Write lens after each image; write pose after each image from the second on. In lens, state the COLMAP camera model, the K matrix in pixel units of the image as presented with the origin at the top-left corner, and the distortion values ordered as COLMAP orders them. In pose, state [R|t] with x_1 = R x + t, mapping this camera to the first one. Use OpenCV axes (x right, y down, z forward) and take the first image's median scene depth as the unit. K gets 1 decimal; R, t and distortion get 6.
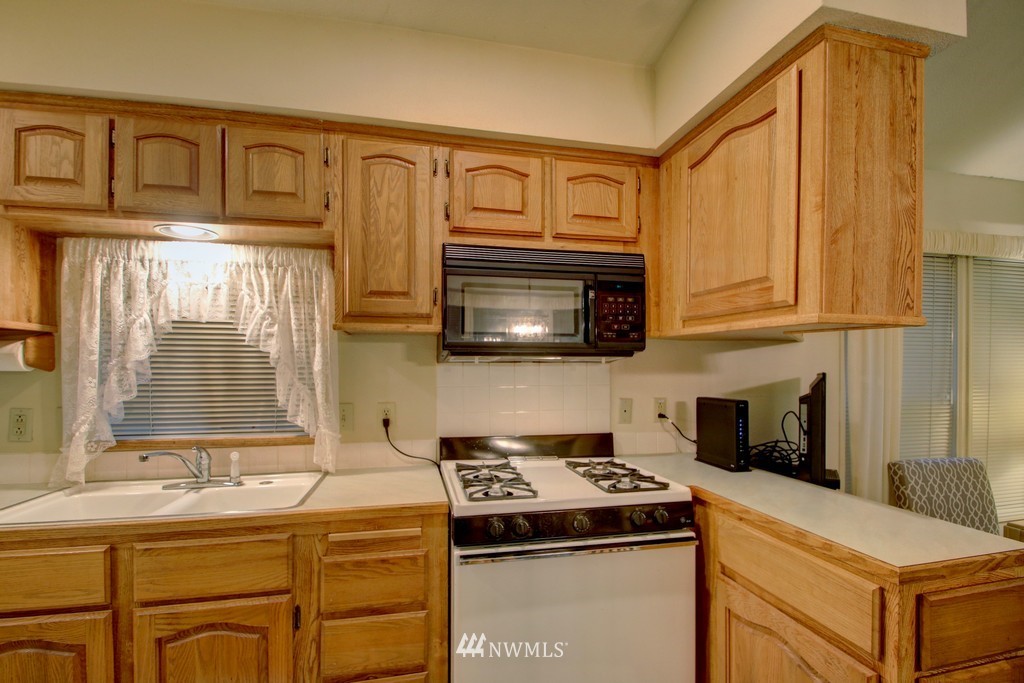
lens RADIAL K [[479.3, 0, 518.3], [0, 479.3, 367.2], [0, 0, 1]] dist [0.030878, -0.030405]
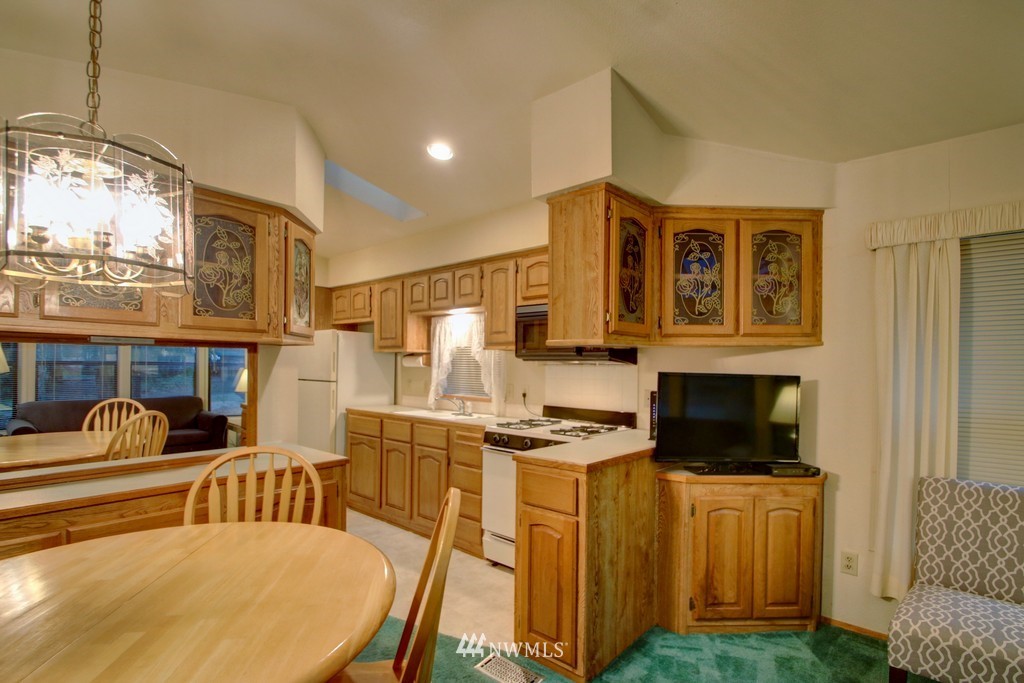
lens RADIAL K [[486.1, 0, 523.2], [0, 486.1, 367.1], [0, 0, 1]] dist [0.003225, -0.011354]
pose [[0.591061, 0.007652, -0.806591, 1.658117], [-0.010791, 0.999941, 0.001579, -0.001794], [0.806555, 0.007771, 0.591108, -0.214405]]
